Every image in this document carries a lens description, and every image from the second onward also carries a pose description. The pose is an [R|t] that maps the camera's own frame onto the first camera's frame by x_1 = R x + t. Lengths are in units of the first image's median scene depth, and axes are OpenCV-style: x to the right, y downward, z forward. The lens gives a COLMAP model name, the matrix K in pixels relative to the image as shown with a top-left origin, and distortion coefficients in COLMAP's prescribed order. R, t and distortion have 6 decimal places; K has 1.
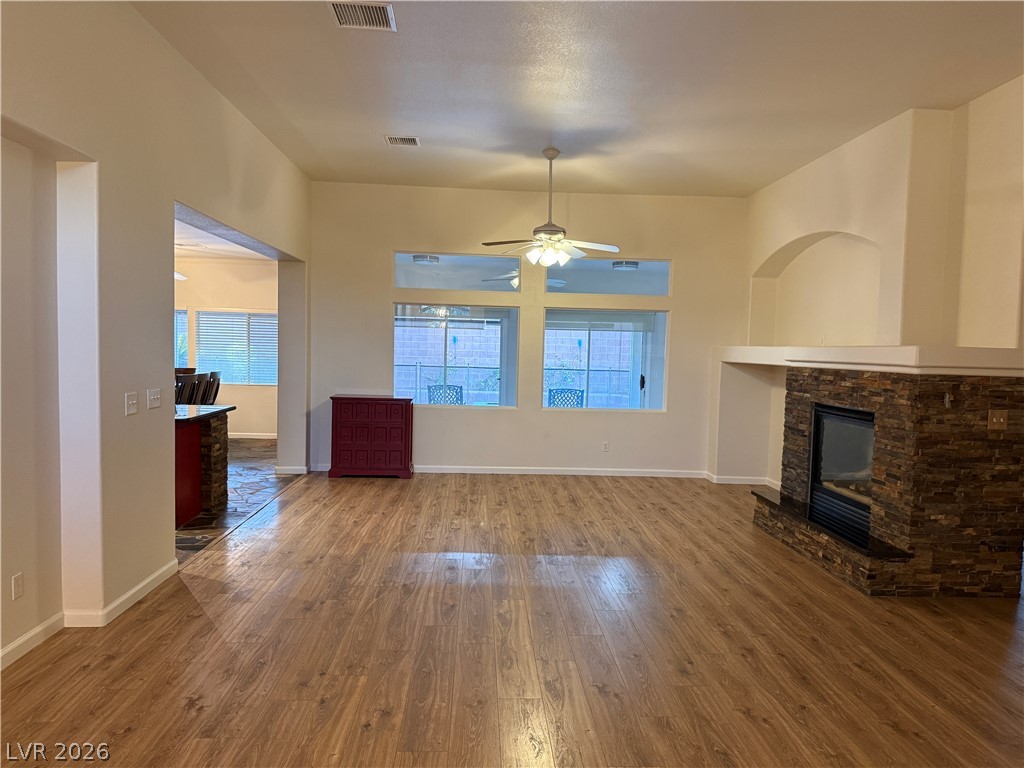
lens RADIAL K [[714.2, 0, 511.0], [0, 714.2, 389.5], [0, 0, 1]] dist [0.006679, -0.004088]
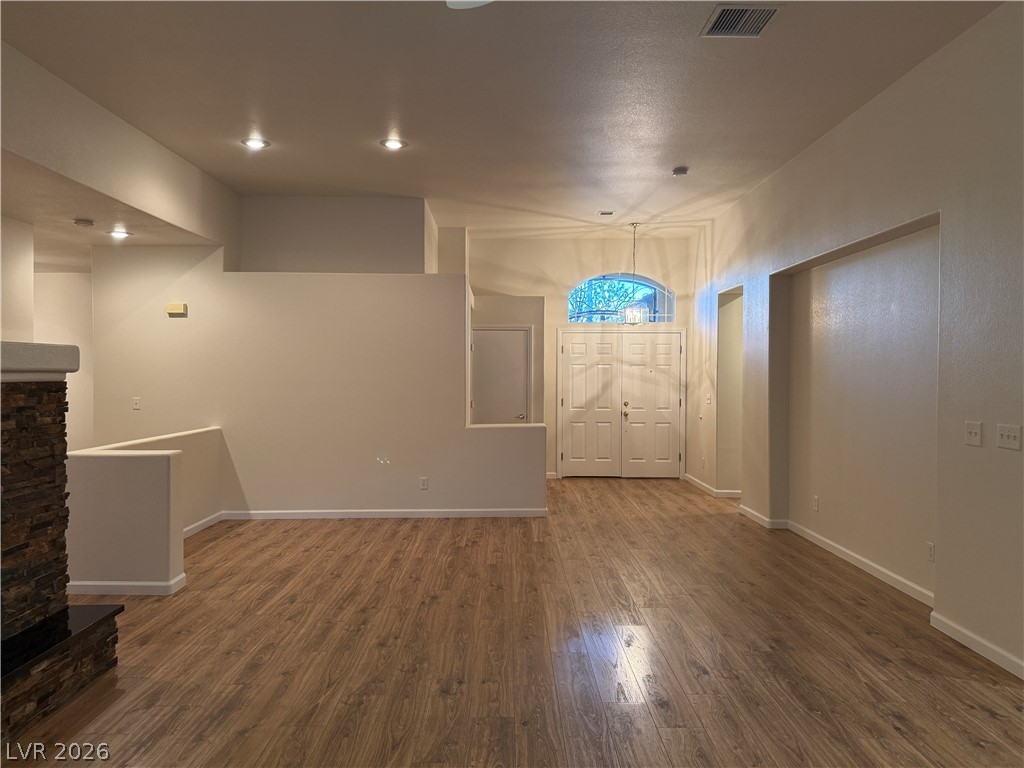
lens RADIAL K [[712.7, 0, 512.0], [0, 712.7, 384.0], [0, 0, 1]] dist [0.021064, 0.001041]
pose [[-0.998835, -0.030124, 0.037709, 0.032676], [-0.027092, 0.996548, 0.078474, -0.073892], [-0.039943, 0.077361, -0.996203, 1.392795]]
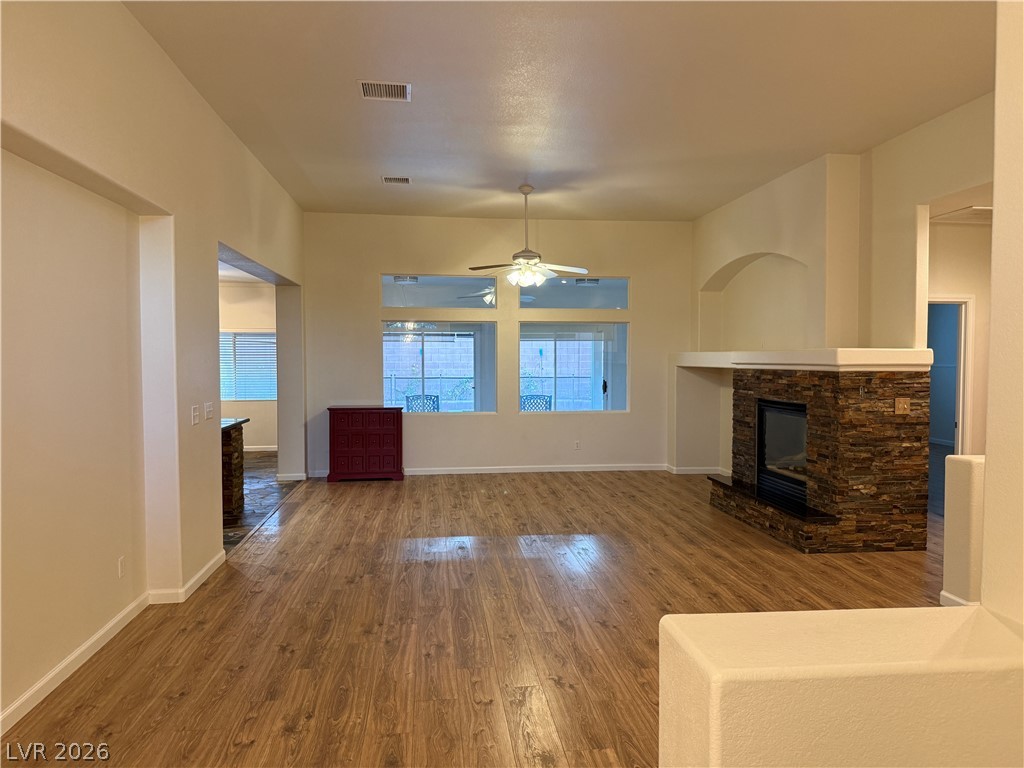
lens RADIAL K [[712.7, 0, 512.0], [0, 712.7, 384.0], [0, 0, 1]] dist [0.021064, 0.001041]
pose [[0.997210, -0.029823, 0.068435, -0.062176], [0.031303, 0.999296, -0.020657, 0.006549], [-0.067771, 0.022742, 0.997442, -0.154875]]
